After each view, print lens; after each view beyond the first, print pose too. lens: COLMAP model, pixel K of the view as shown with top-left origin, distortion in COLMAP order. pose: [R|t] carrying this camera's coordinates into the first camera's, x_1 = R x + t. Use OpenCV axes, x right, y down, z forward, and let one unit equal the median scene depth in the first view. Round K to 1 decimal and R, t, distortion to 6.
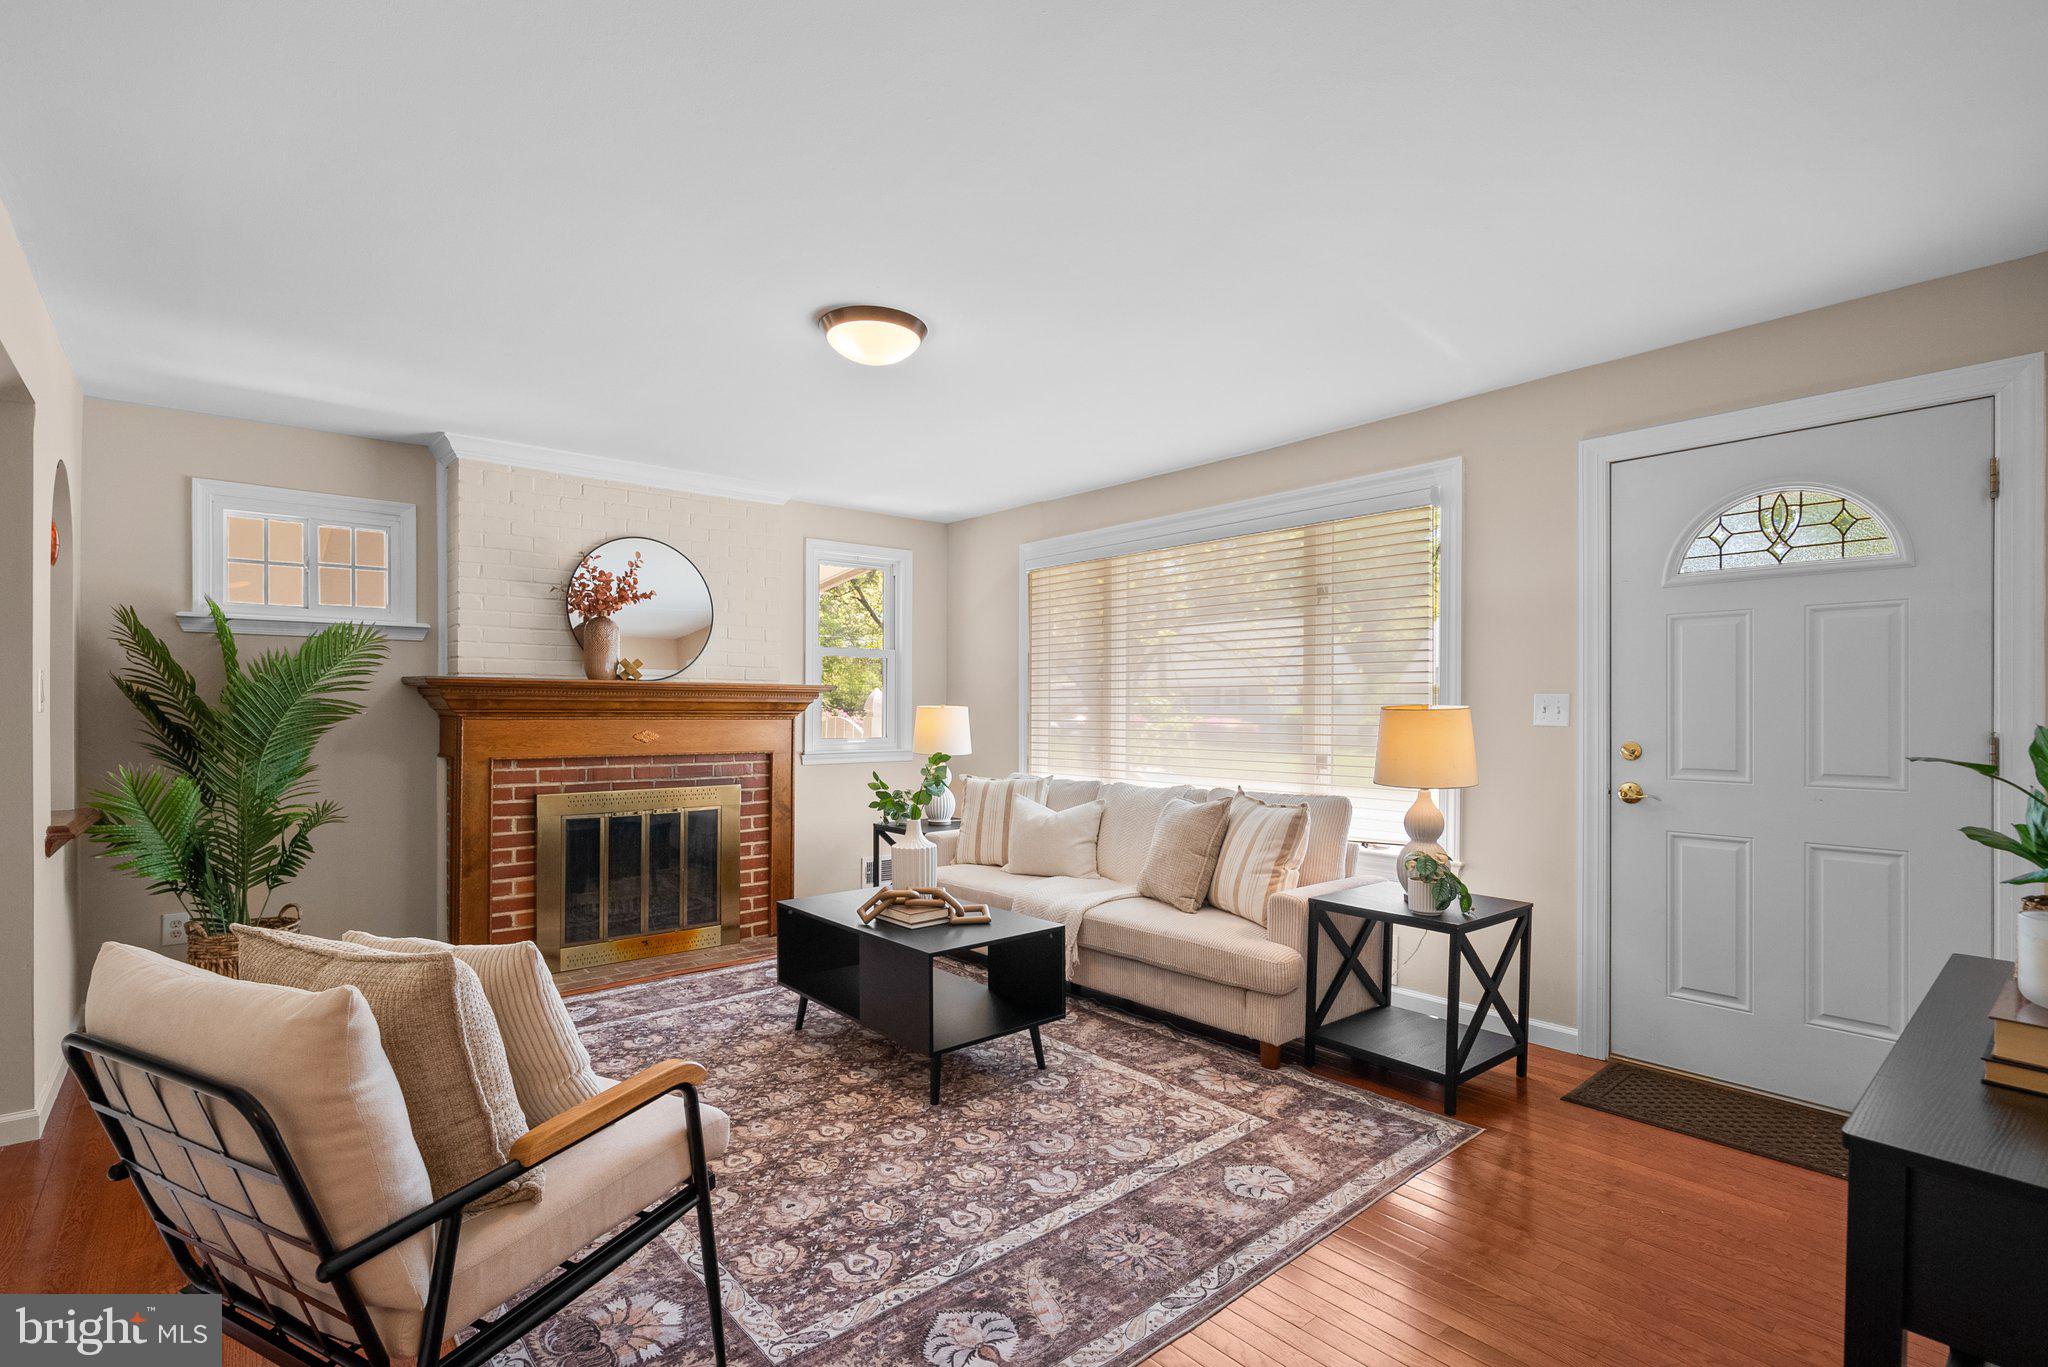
lens RADIAL K [[940.4, 0, 1021.6], [0, 940.4, 699.6], [0, 0, 1]] dist [-0.016490, -0.000237]
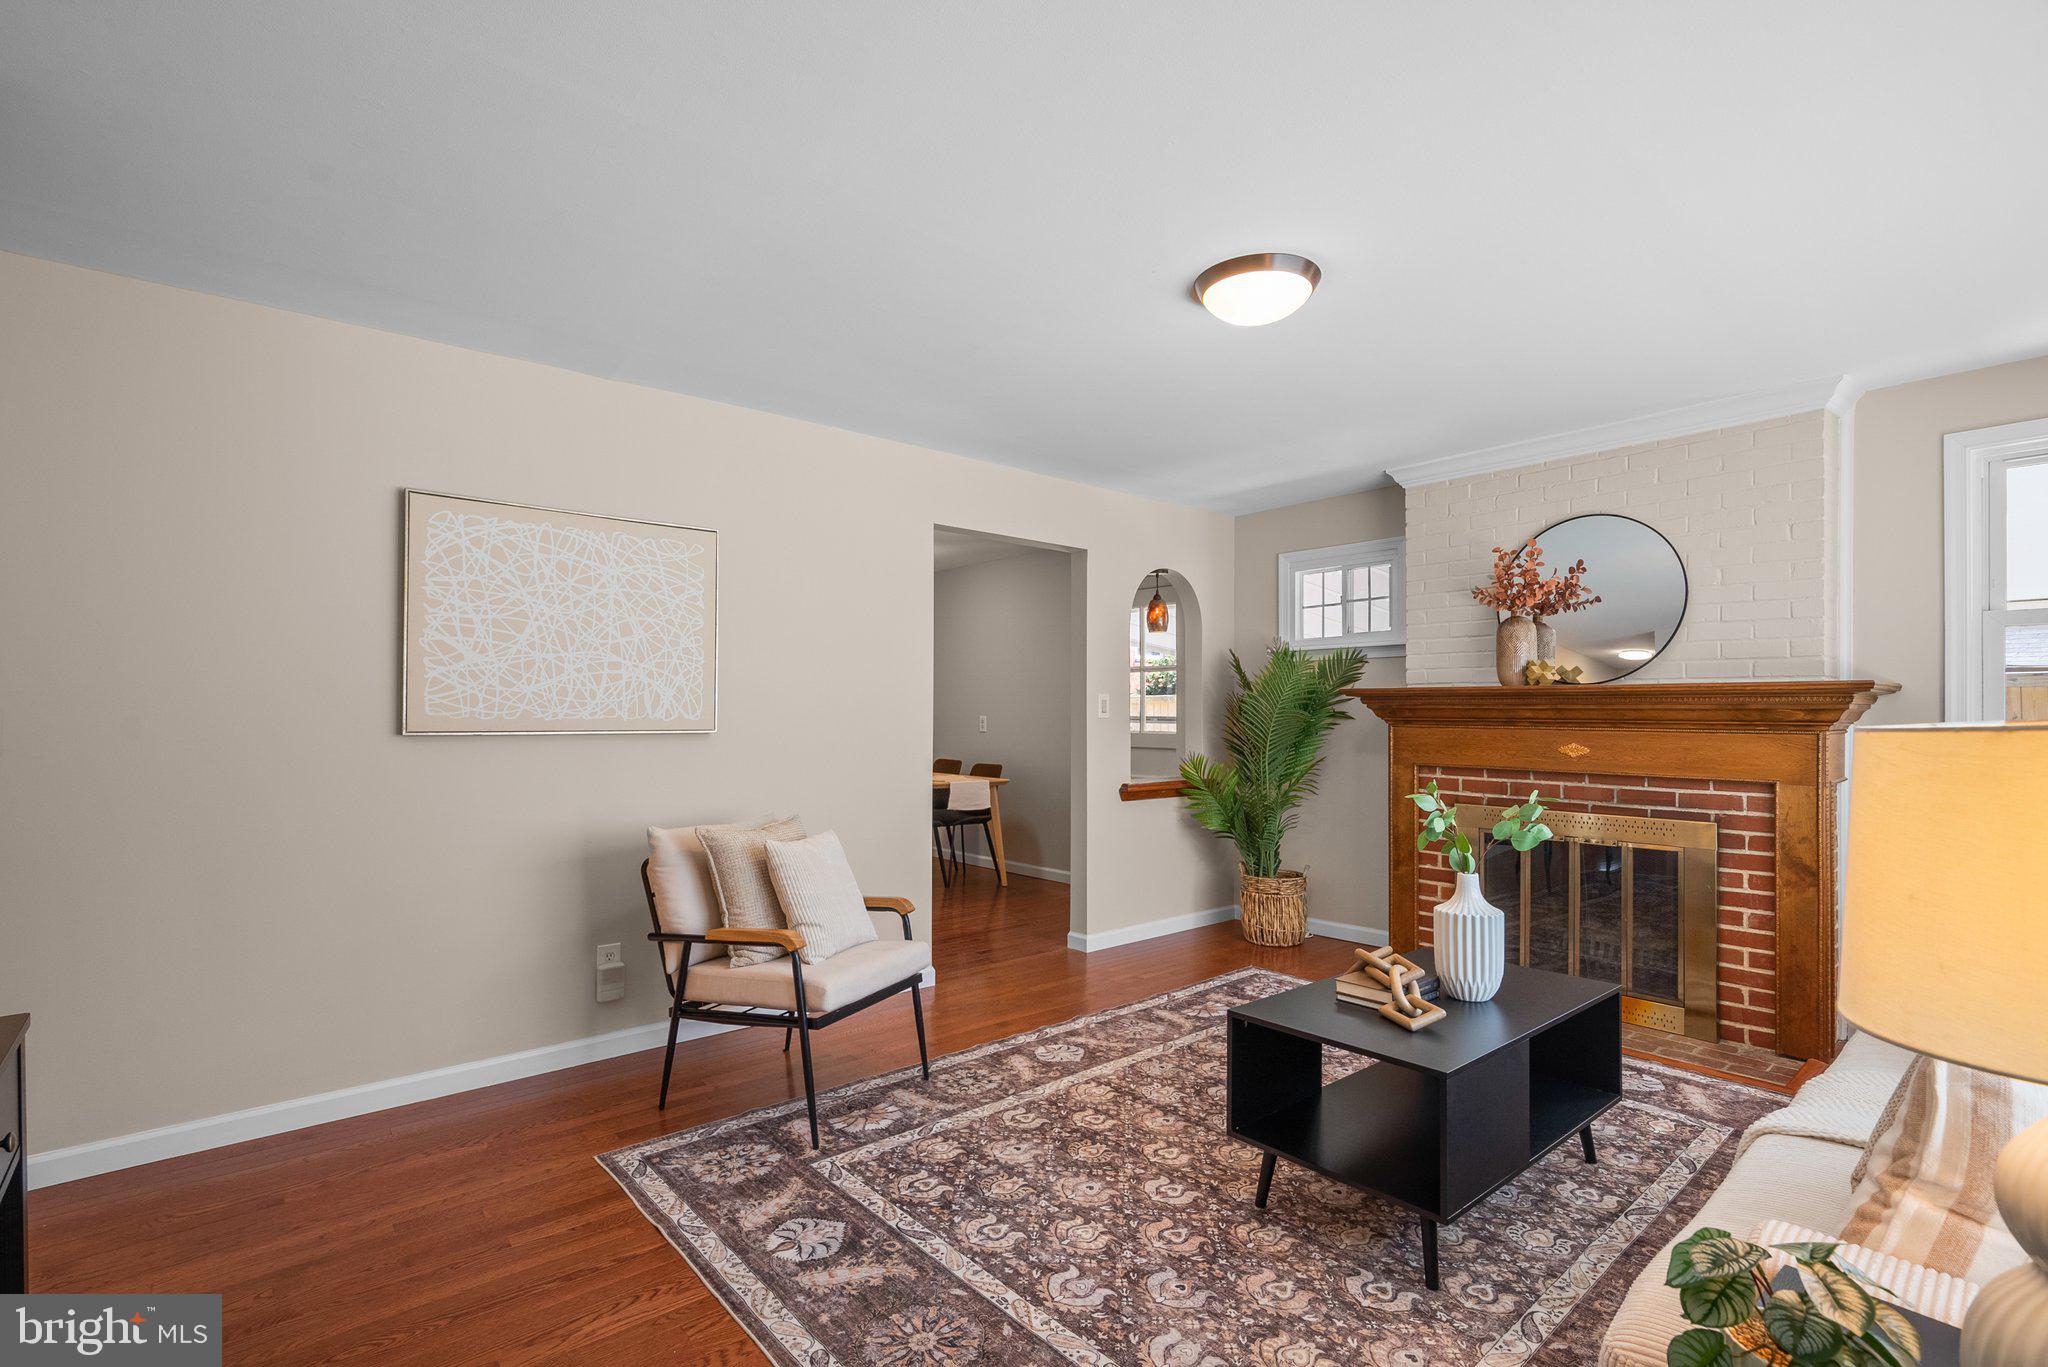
lens RADIAL K [[940.4, 0, 1000.7], [0, 940.4, 716.8], [0, 0, 1]] dist [-0.016490, -0.000237]
pose [[-0.016930, -0.003947, -0.999849, 0.497624], [0.005842, 0.999975, -0.004047, 0.011037], [0.999840, -0.005909, -0.016906, 0.555496]]
